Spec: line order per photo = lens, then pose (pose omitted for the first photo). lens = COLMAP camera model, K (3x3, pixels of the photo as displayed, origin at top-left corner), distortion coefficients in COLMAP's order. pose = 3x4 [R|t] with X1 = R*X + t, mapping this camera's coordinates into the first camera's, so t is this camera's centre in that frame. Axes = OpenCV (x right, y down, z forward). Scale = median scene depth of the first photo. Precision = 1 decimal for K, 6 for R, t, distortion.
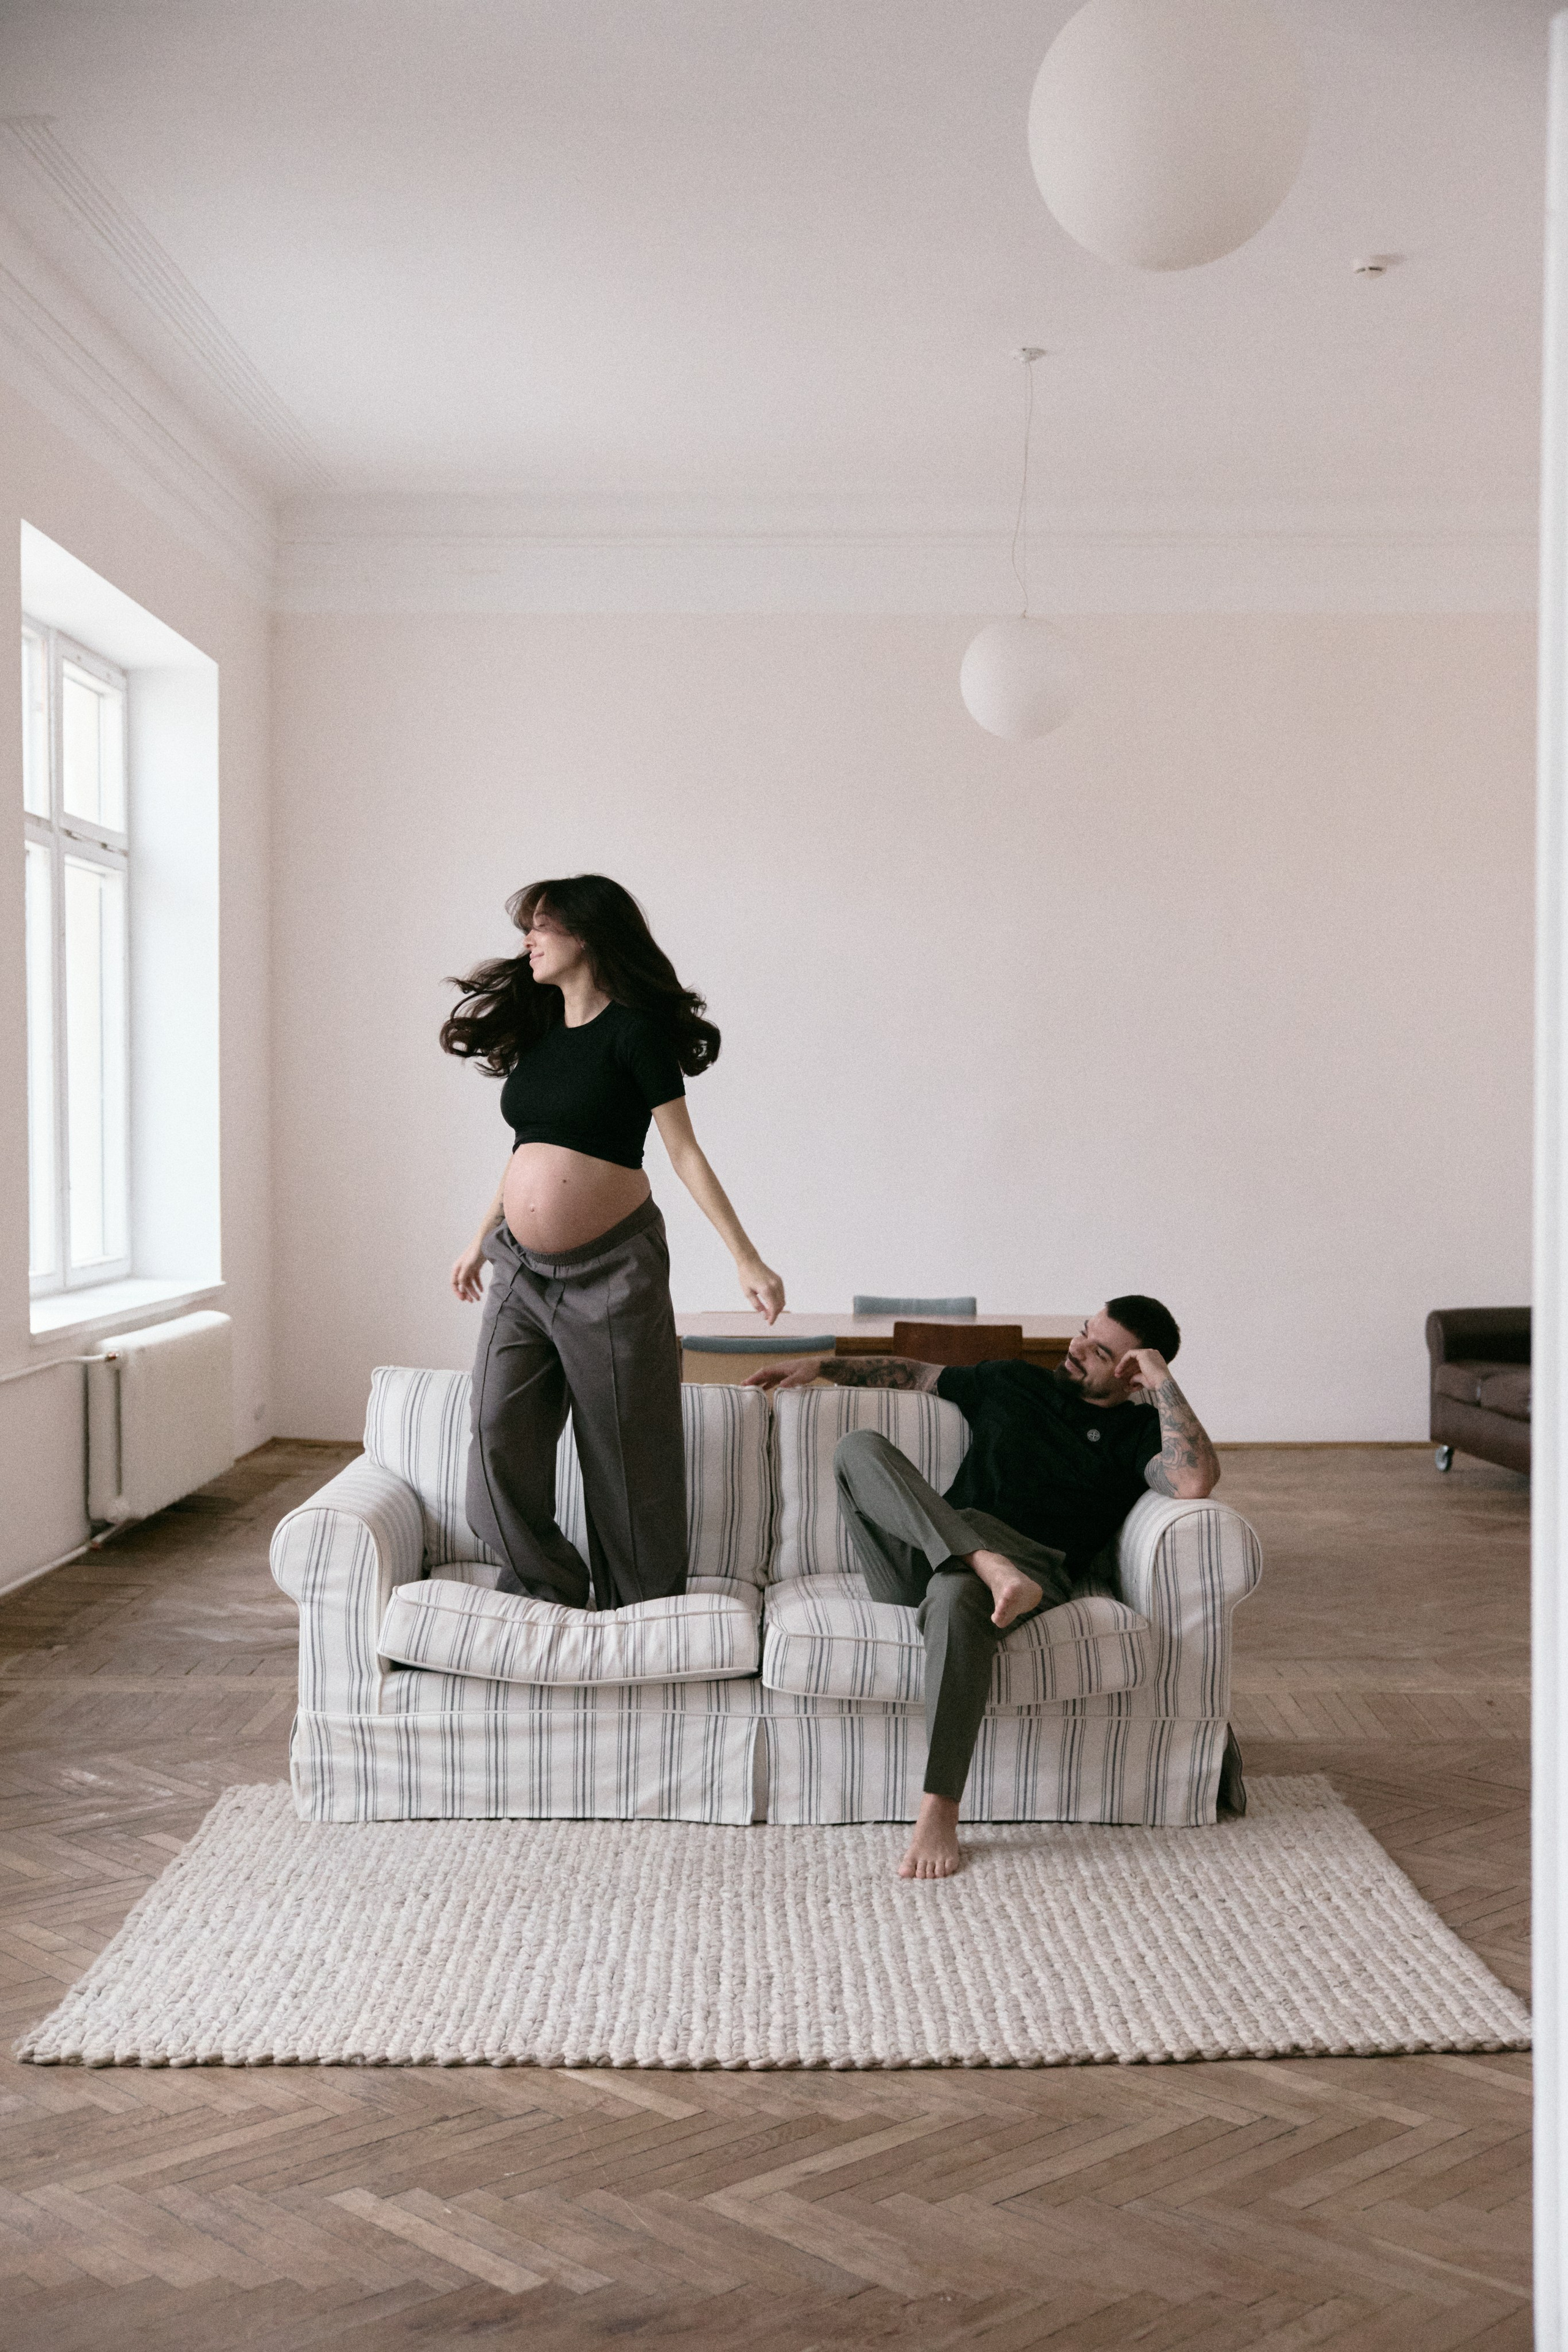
lens RADIAL K [[2720.0, 0, 786.2], [0, 2720.0, 1216.2], [0, 0, 1]] dist [0.005854, -0.015245]
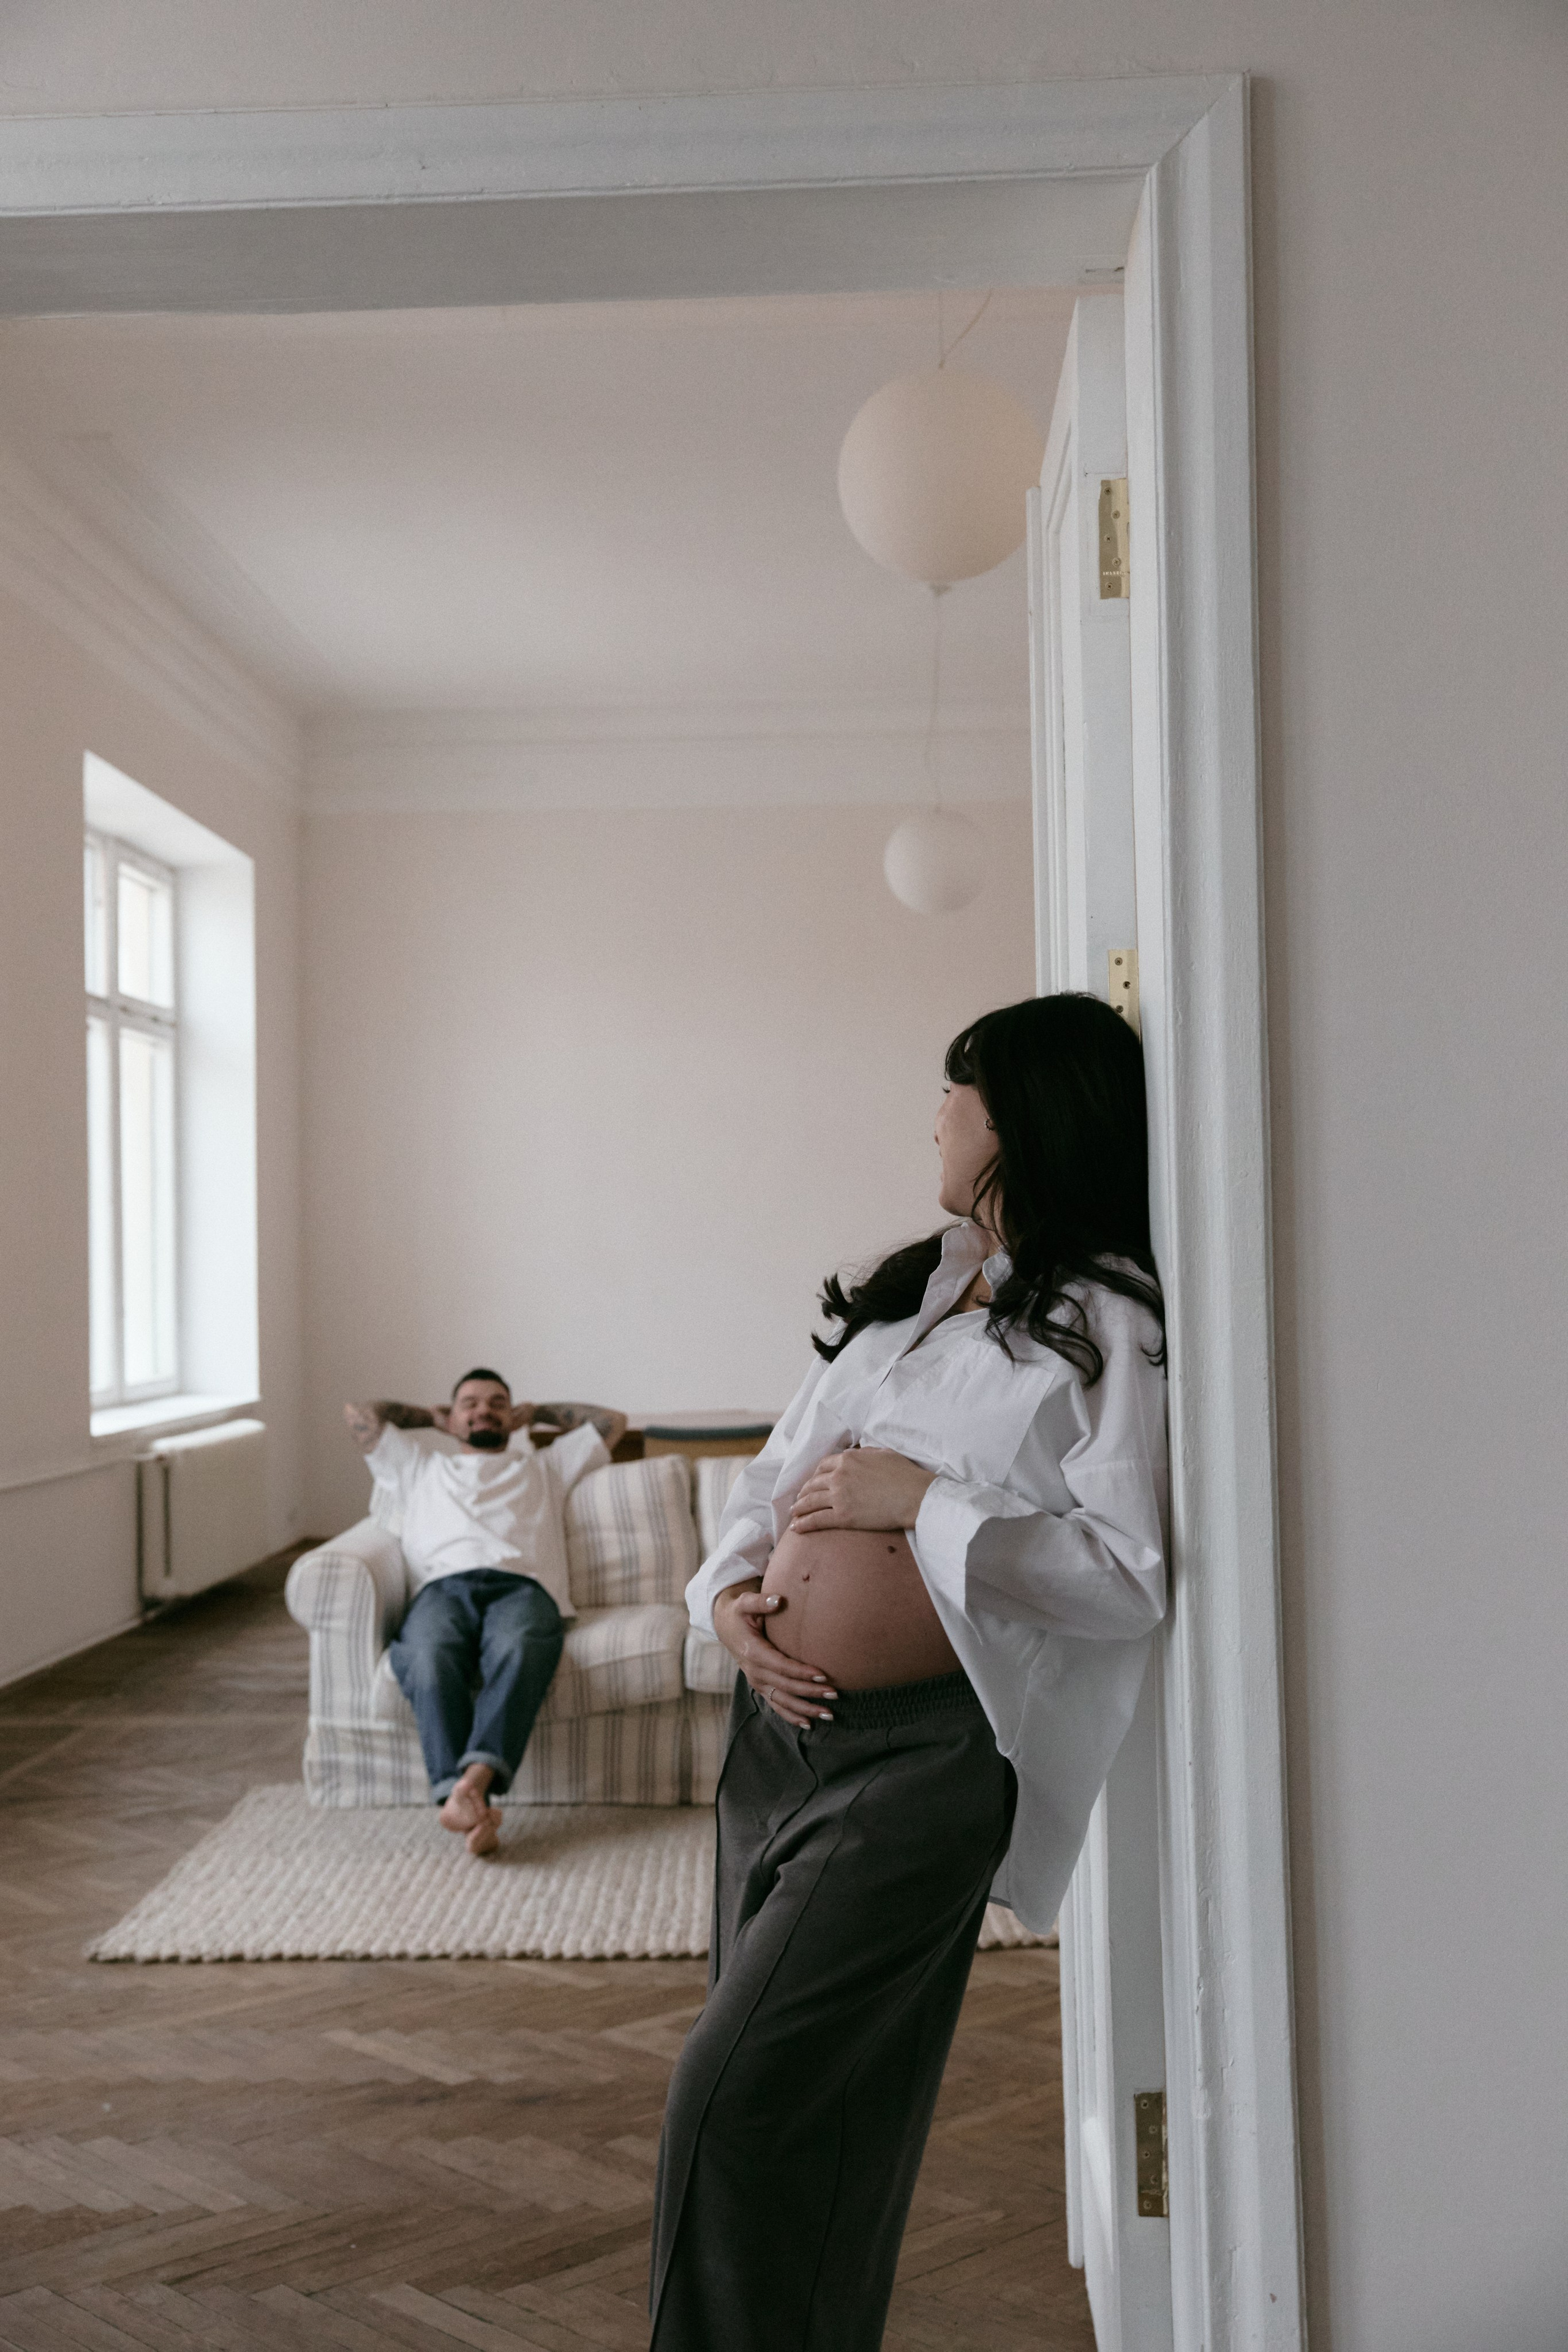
lens RADIAL K [[2666.6, 0, 784.0], [0, 2666.6, 1176.0], [0, 0, 1]] dist [-0.001984, -0.006639]
pose [[0.999717, -0.018702, -0.014710, 0.057899], [0.017644, 0.997457, -0.069048, 0.023942], [0.015964, 0.068769, 0.997505, -0.219509]]
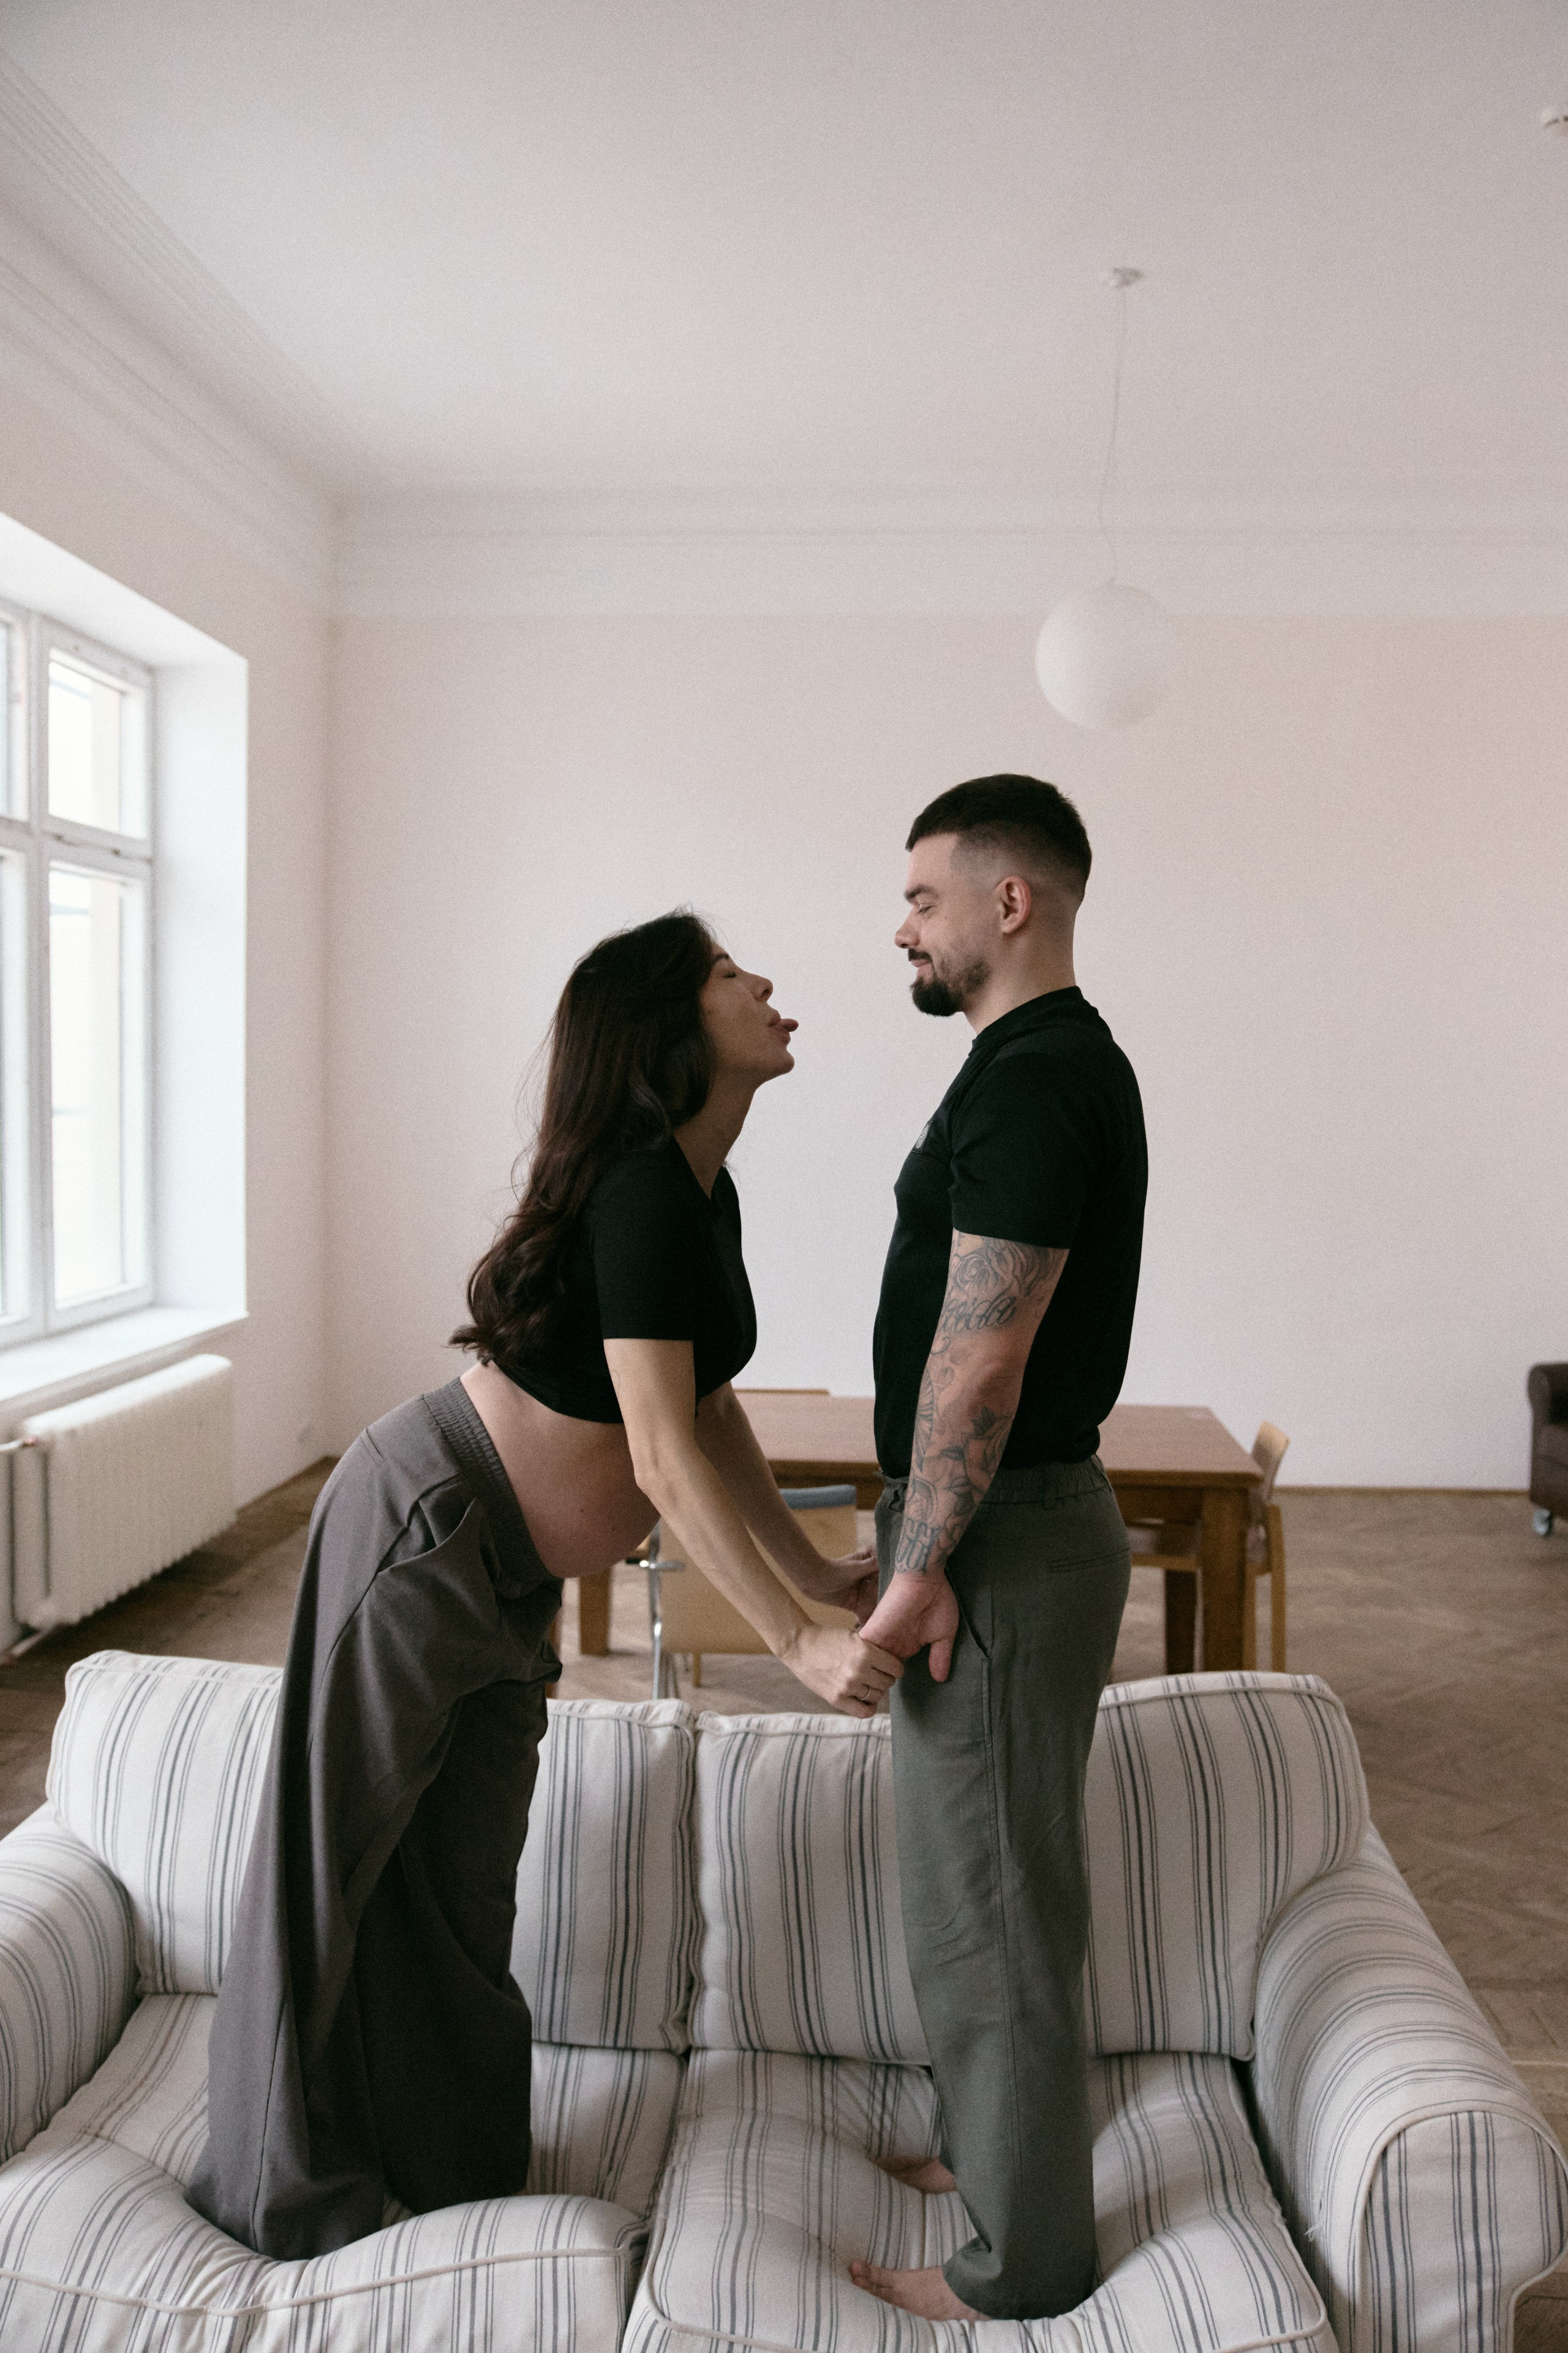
lens RADIAL K [[1987.5, 0, 784.0], [0, 1987.5, 1176.5], [0, 0, 1]] dist [-0.005238, 0.001482]
pose [[0.997988, 0.016330, -0.061258, 0.042228], [-0.015202, 0.999707, 0.018838, -0.074082], [0.061548, -0.017869, 0.997944, 0.595909]]
